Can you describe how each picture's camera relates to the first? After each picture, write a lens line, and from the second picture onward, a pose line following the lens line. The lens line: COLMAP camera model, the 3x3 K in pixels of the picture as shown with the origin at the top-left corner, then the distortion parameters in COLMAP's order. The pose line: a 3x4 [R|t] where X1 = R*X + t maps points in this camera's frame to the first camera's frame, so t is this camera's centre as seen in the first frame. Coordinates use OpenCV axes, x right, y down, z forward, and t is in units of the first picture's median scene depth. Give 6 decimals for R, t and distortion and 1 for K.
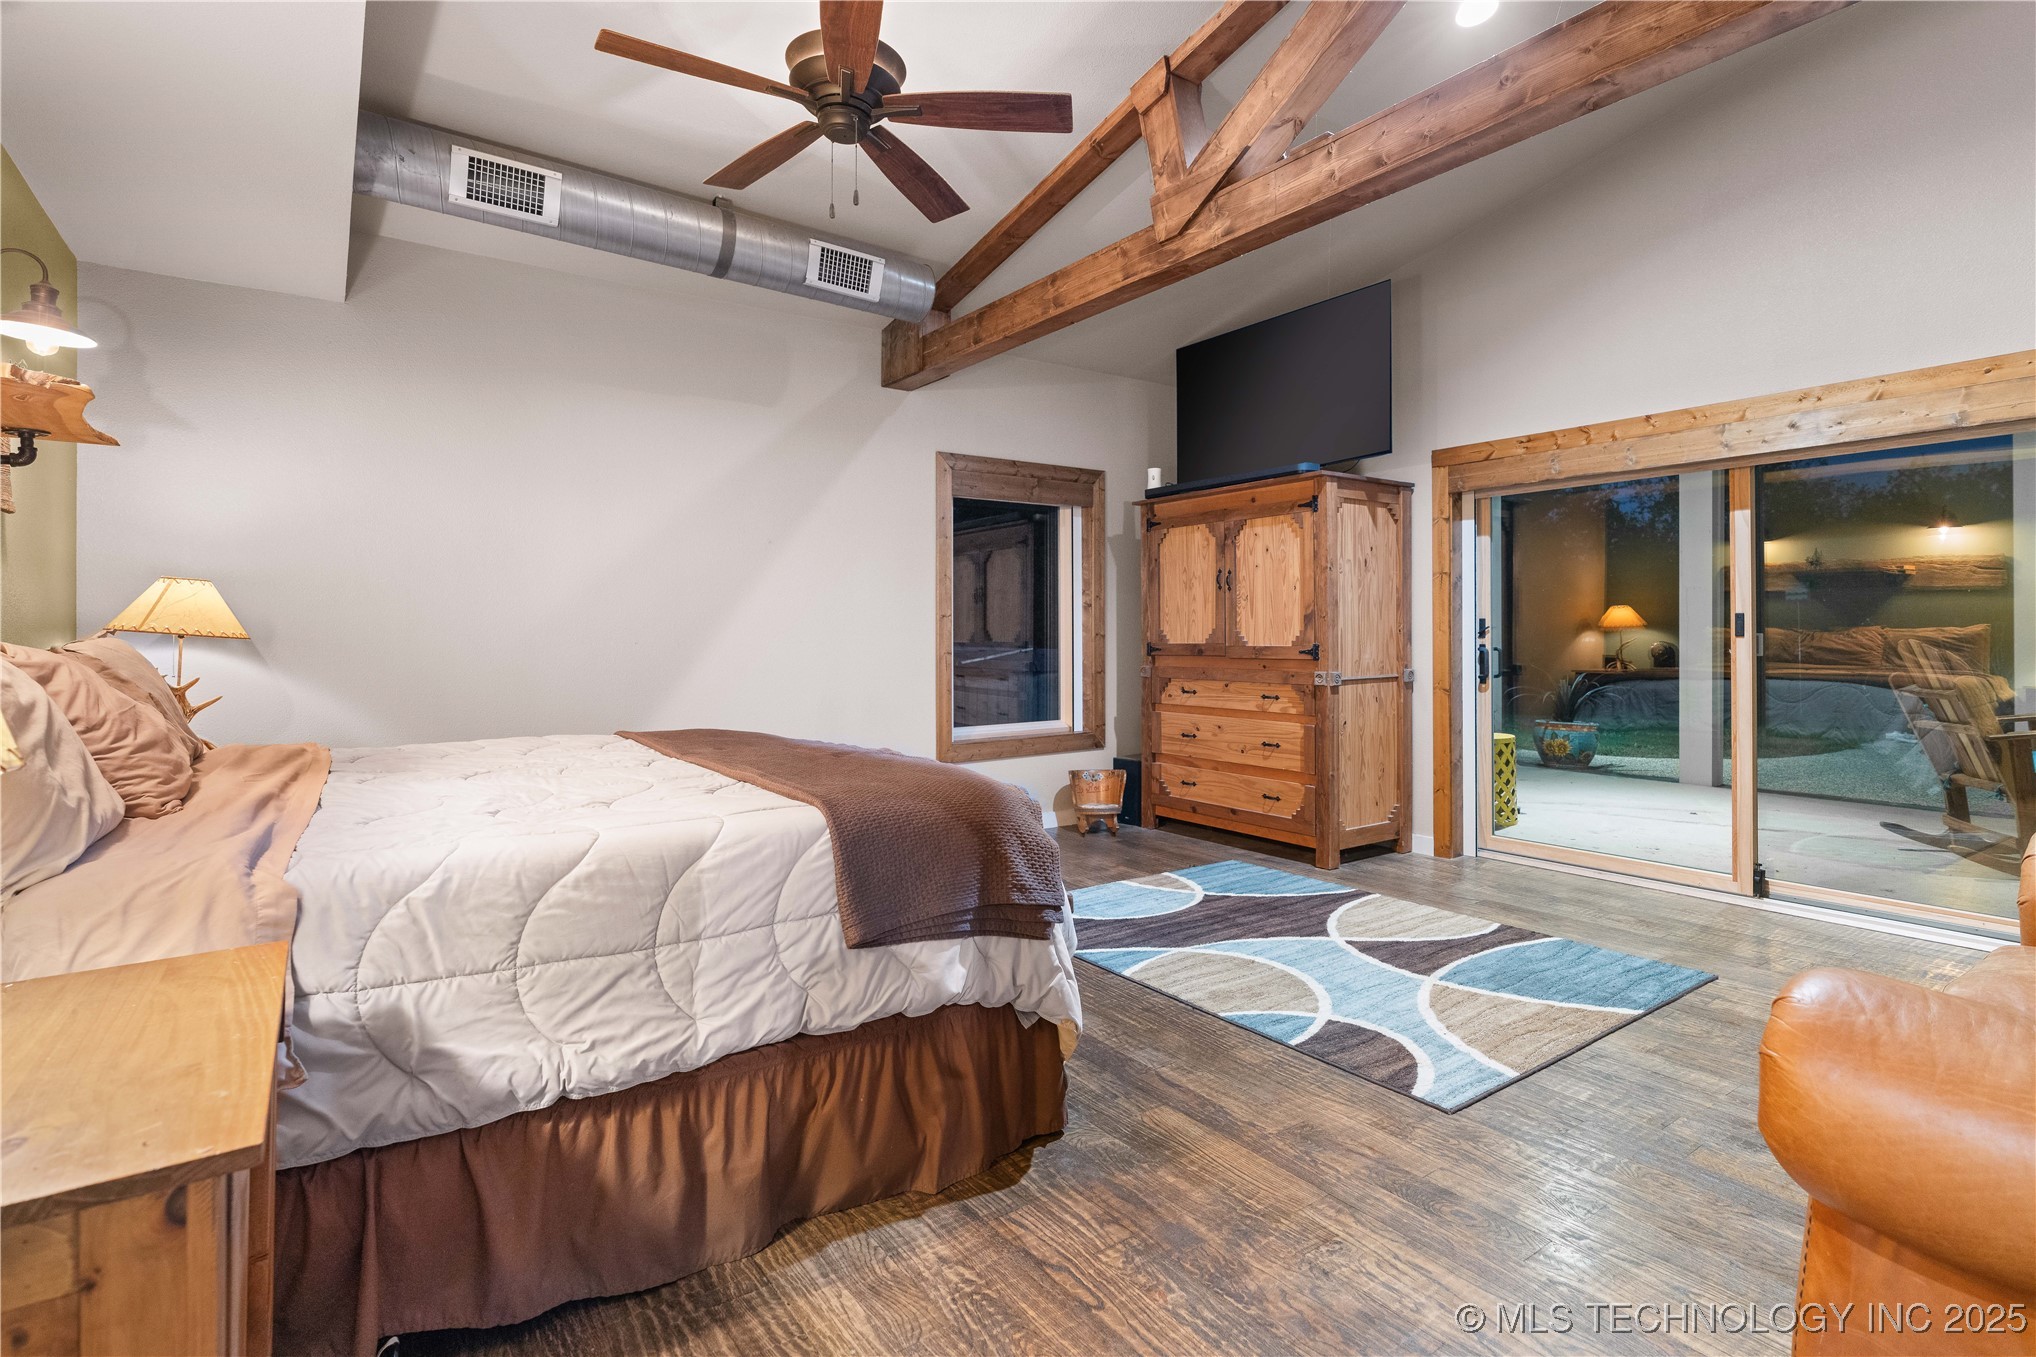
lens RADIAL K [[932.4, 0, 1017.2], [0, 932.4, 640.1], [0, 0, 1]] dist [-0.005612, 0.000106]
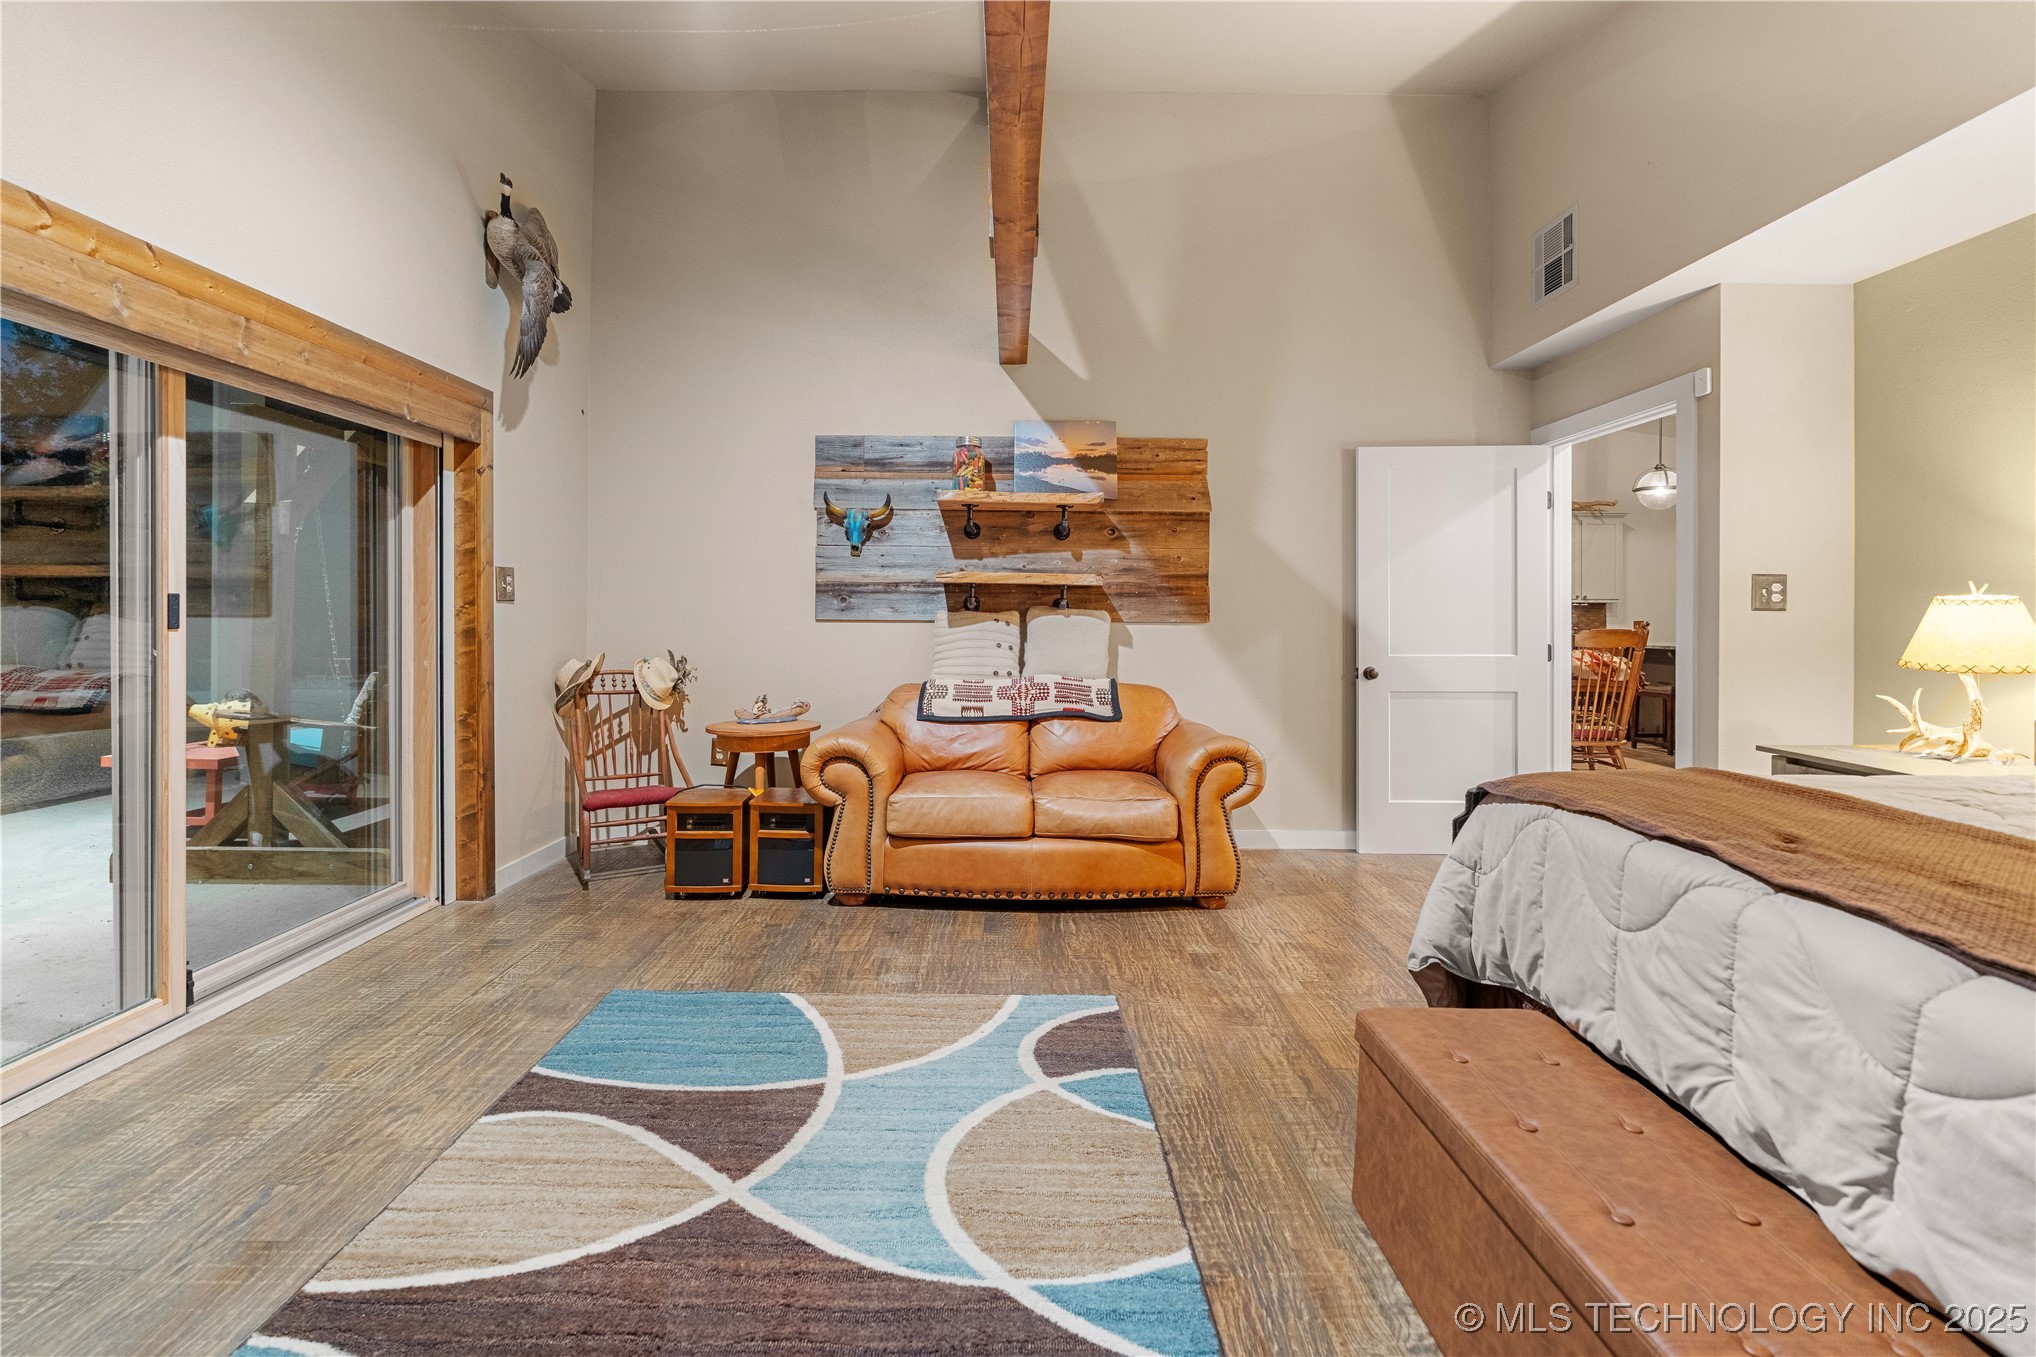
lens RADIAL K [[930.2, 0, 1007.4], [0, 930.2, 623.9], [0, 0, 1]] dist [-0.001137, 0.000322]
pose [[-0.818491, -0.001429, 0.574517, -0.110366], [0.001711, 0.999986, 0.004925, -0.012473], [-0.574516, 0.005013, -0.818478, 1.538438]]
